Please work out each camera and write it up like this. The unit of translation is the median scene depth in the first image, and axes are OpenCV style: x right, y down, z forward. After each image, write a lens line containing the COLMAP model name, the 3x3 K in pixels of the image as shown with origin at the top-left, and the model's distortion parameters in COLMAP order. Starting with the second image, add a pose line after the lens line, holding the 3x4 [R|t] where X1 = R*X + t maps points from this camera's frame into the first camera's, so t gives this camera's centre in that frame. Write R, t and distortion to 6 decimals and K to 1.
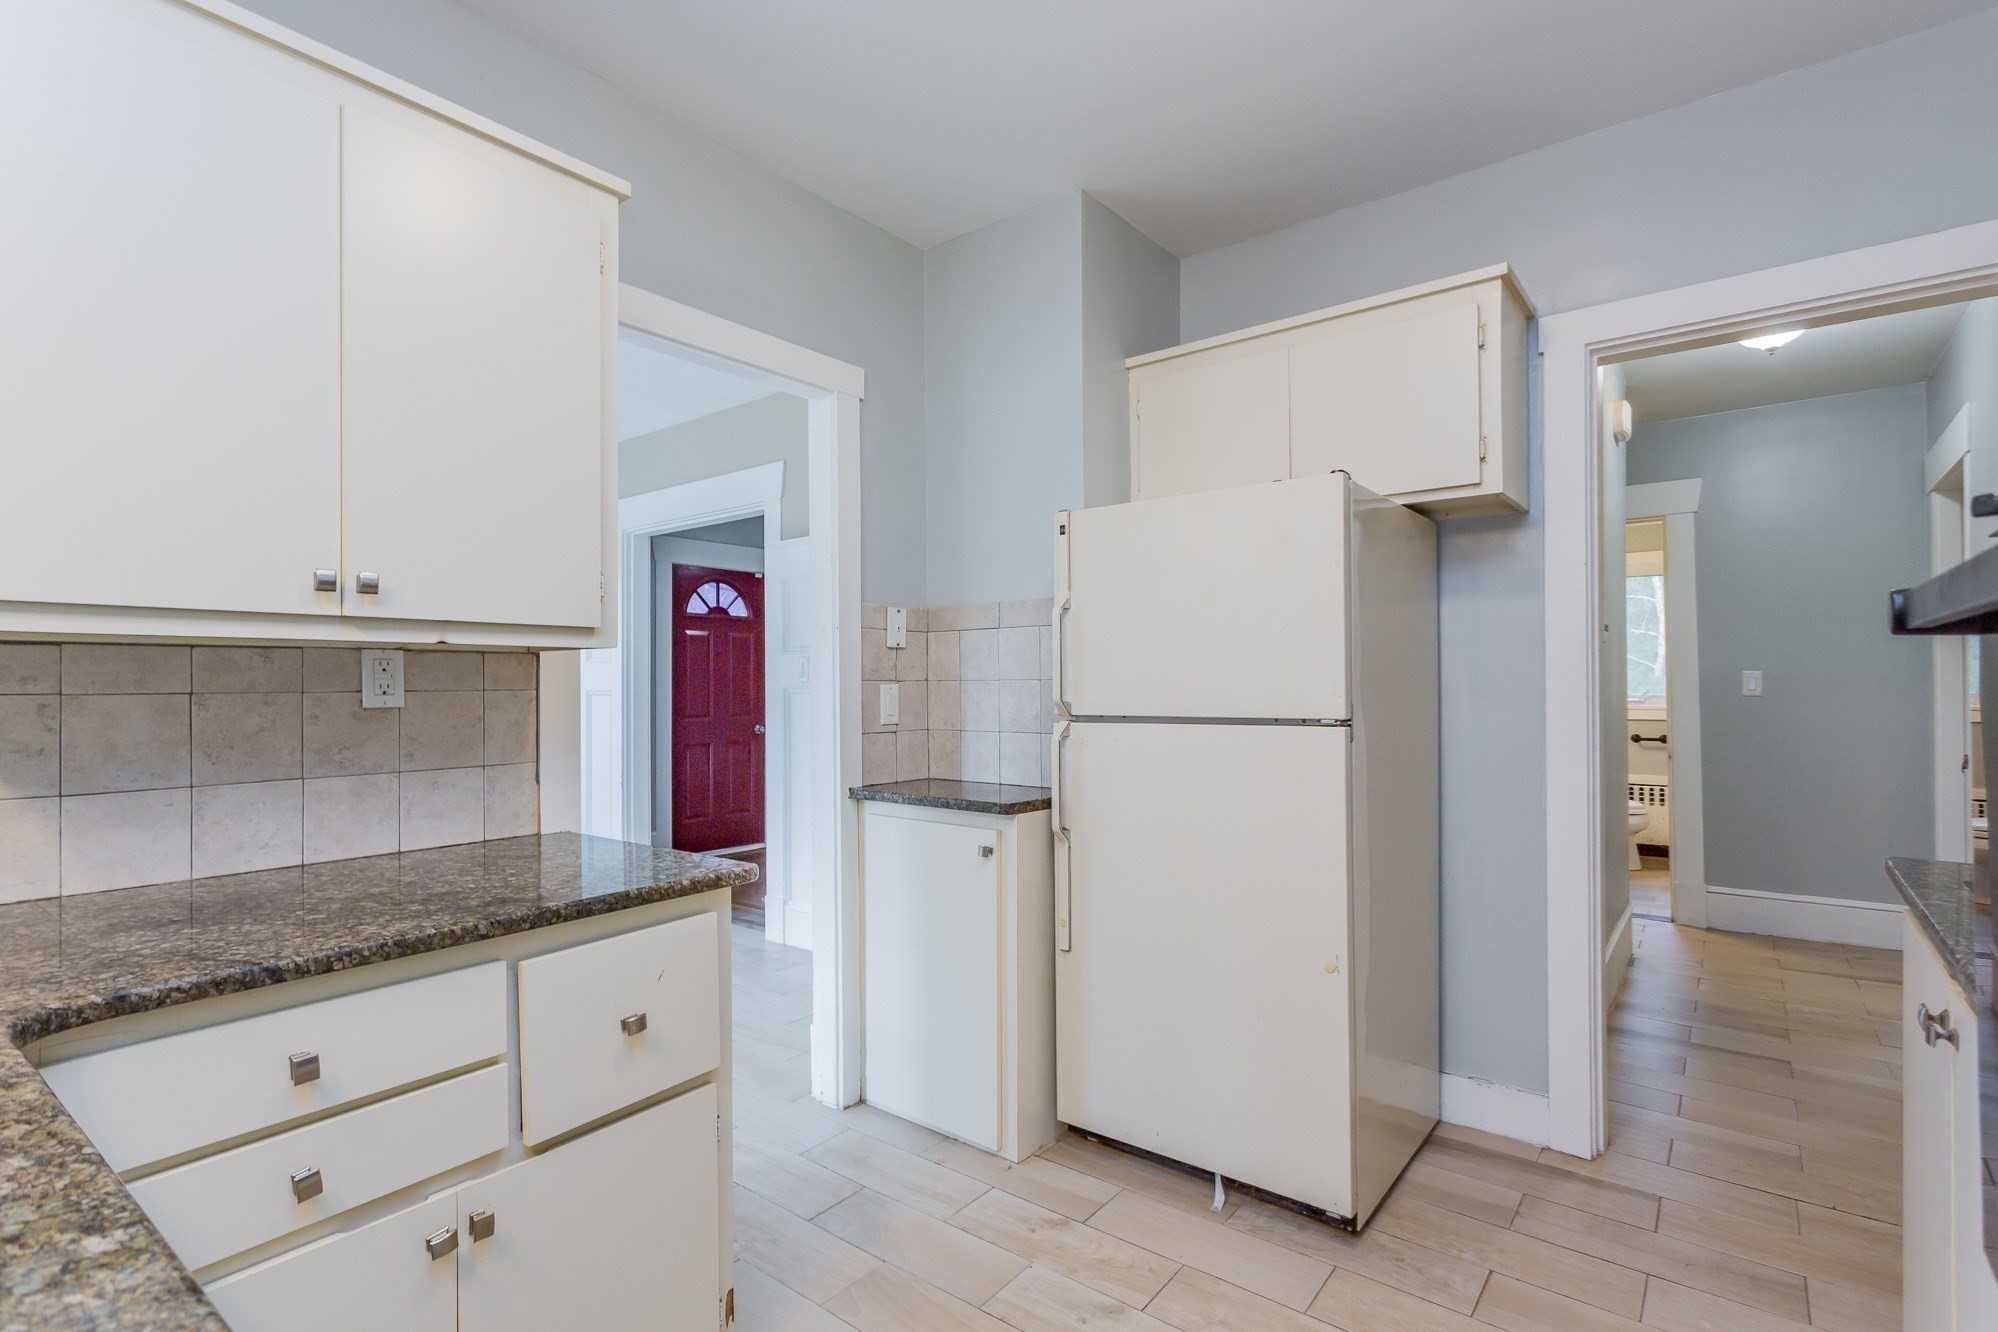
lens RADIAL K [[947.0, 0, 997.1], [0, 947.0, 685.6], [0, 0, 1]] dist [-0.000111, -0.000043]
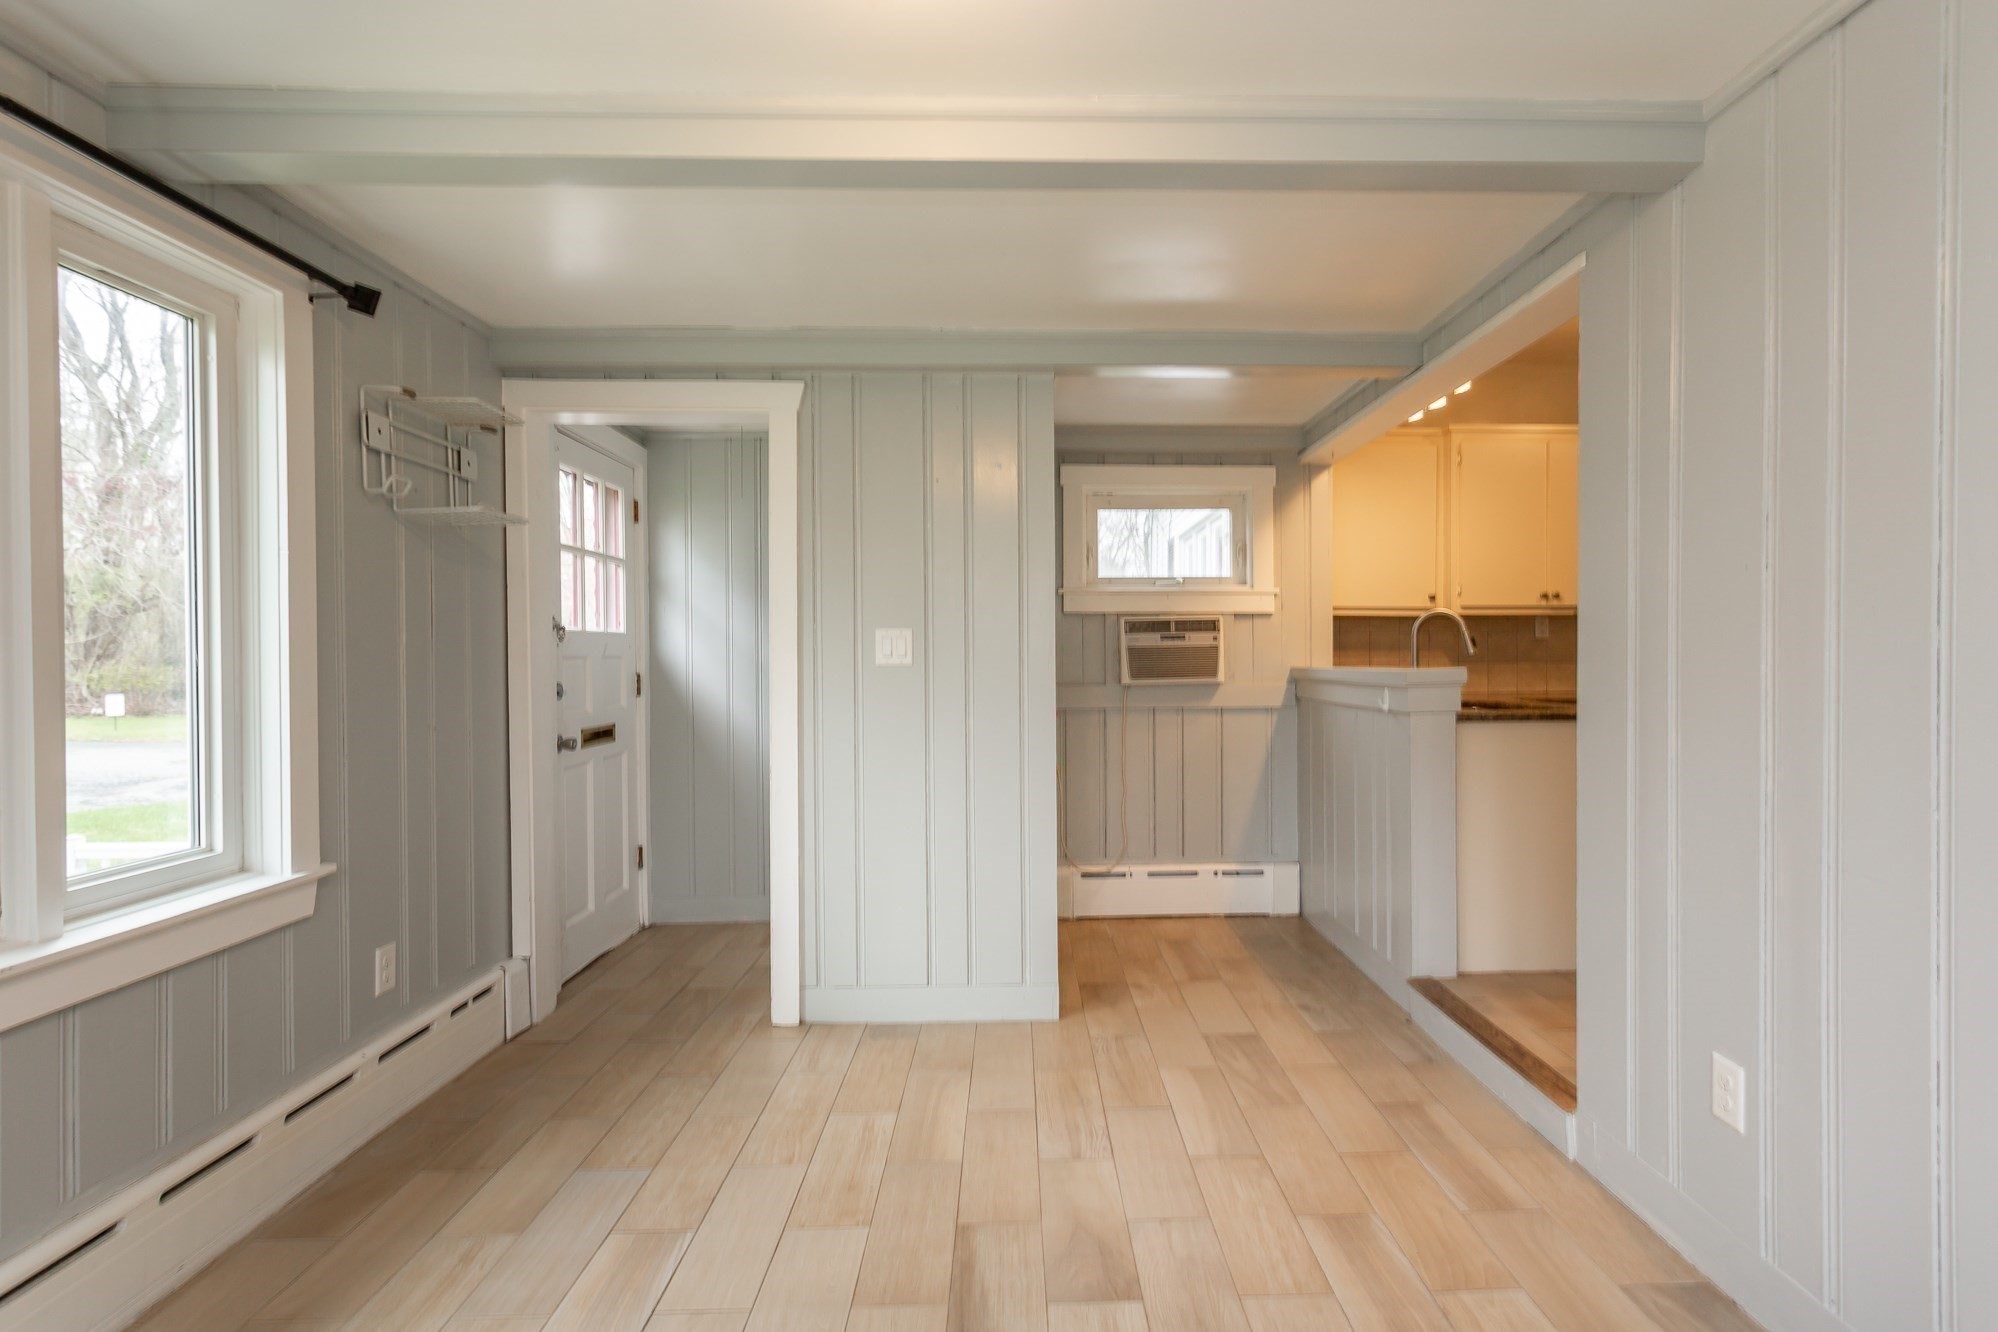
lens RADIAL K [[943.3, 0, 999.0], [0, 943.3, 666.0], [0, 0, 1]] dist [0.004288, 0.000150]
pose [[0.626310, 0.008097, -0.779532, 0.562116], [0.000429, 0.999942, 0.010732, 0.084164], [0.779574, -0.007056, 0.626271, -2.190569]]
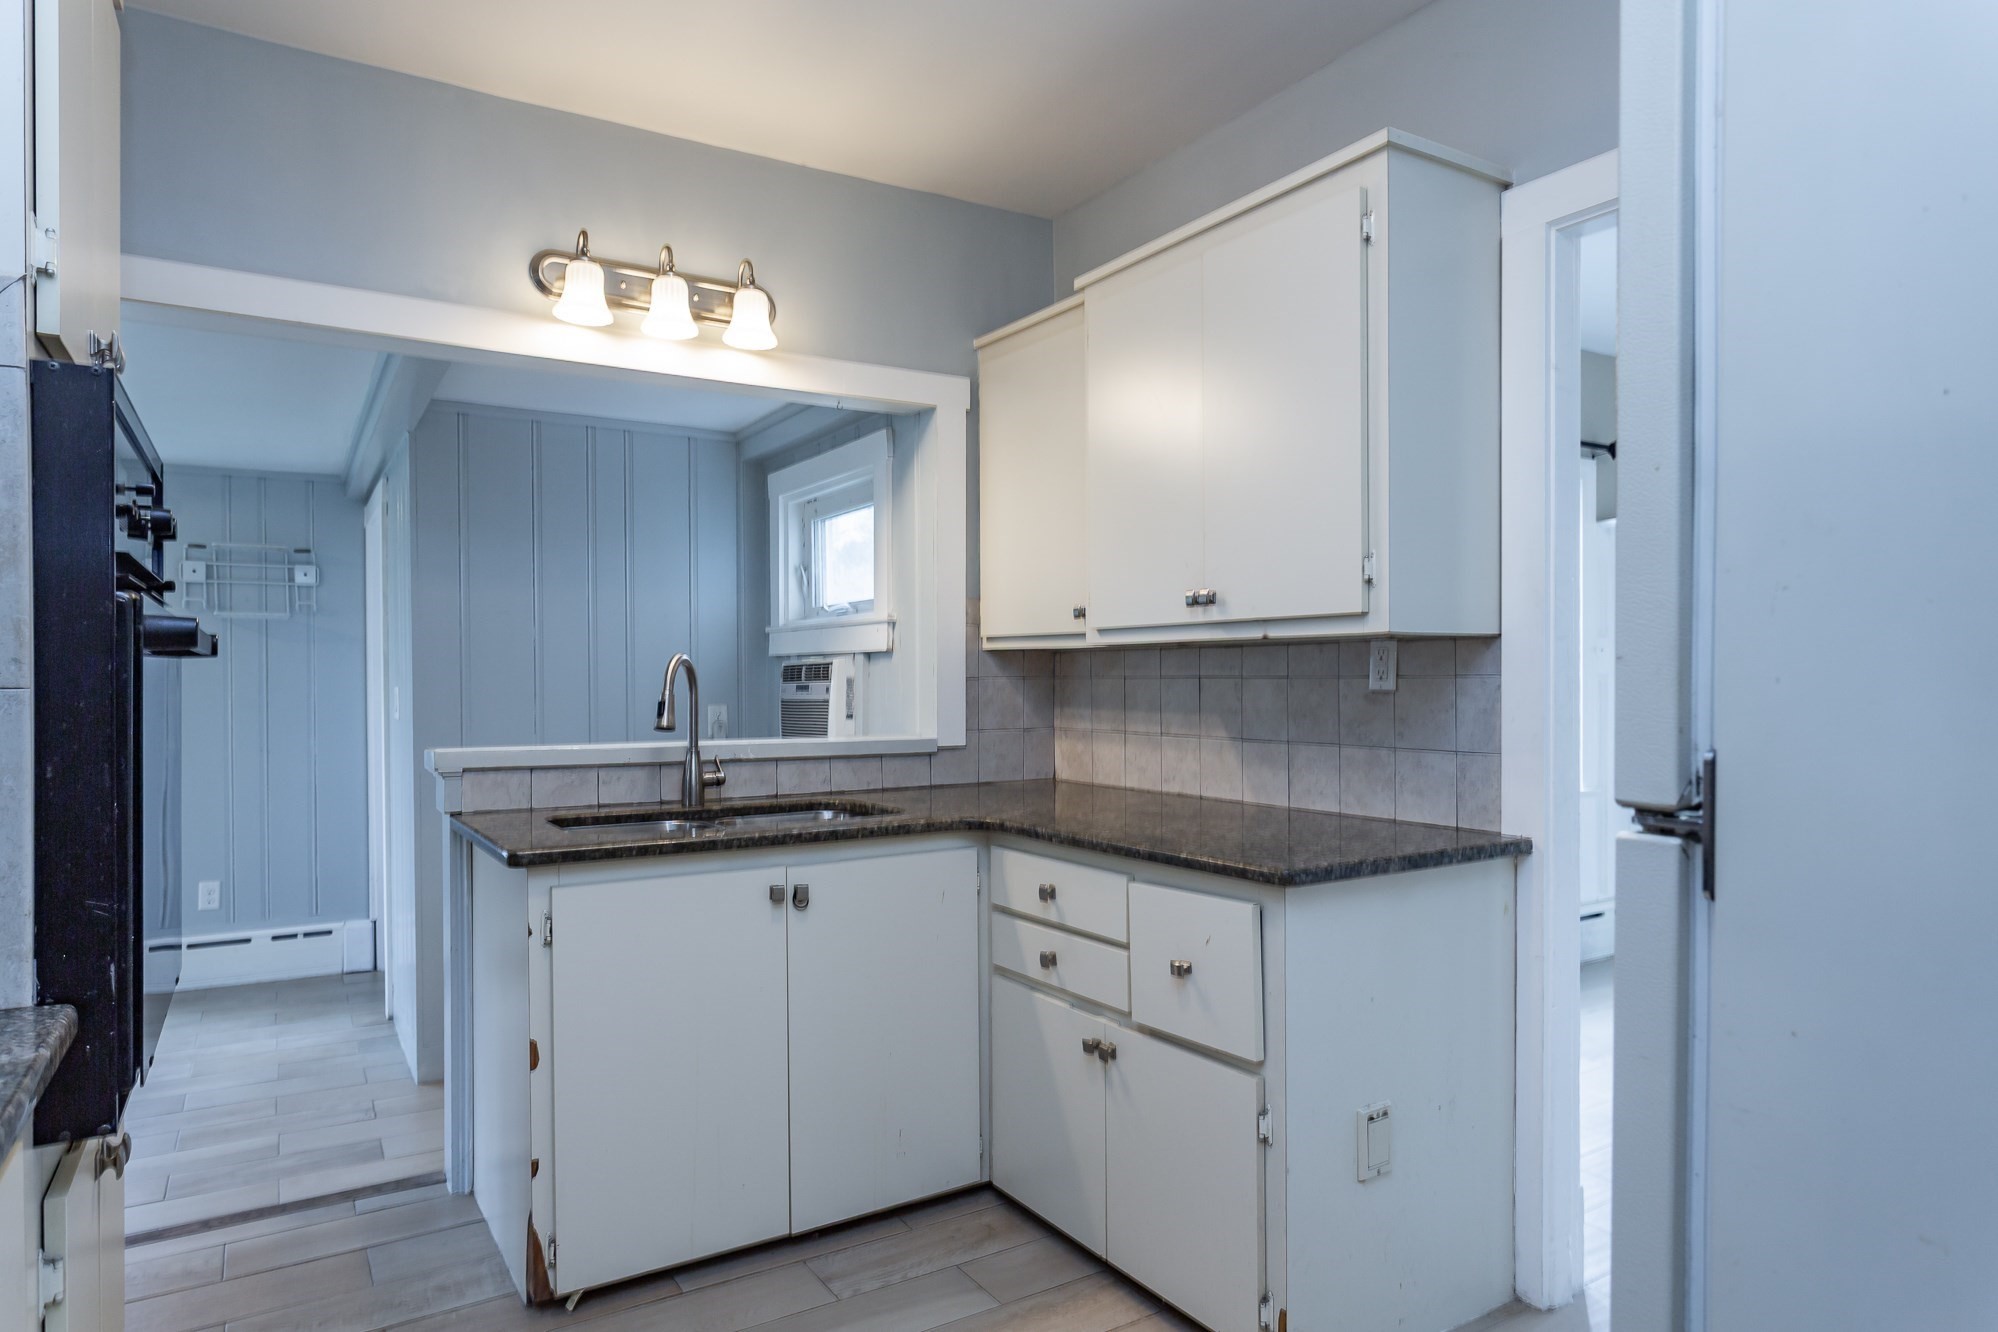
lens RADIAL K [[1145.9, 0, 997.6], [0, 1145.9, 687.4], [0, 0, 1]] dist [-0.002498, 0.000358]
pose [[-0.341516, 0.013101, -0.939785, 0.920012], [0.004006, 0.999914, 0.012484, 0.000097], [0.939868, 0.000498, -0.341539, 1.180759]]
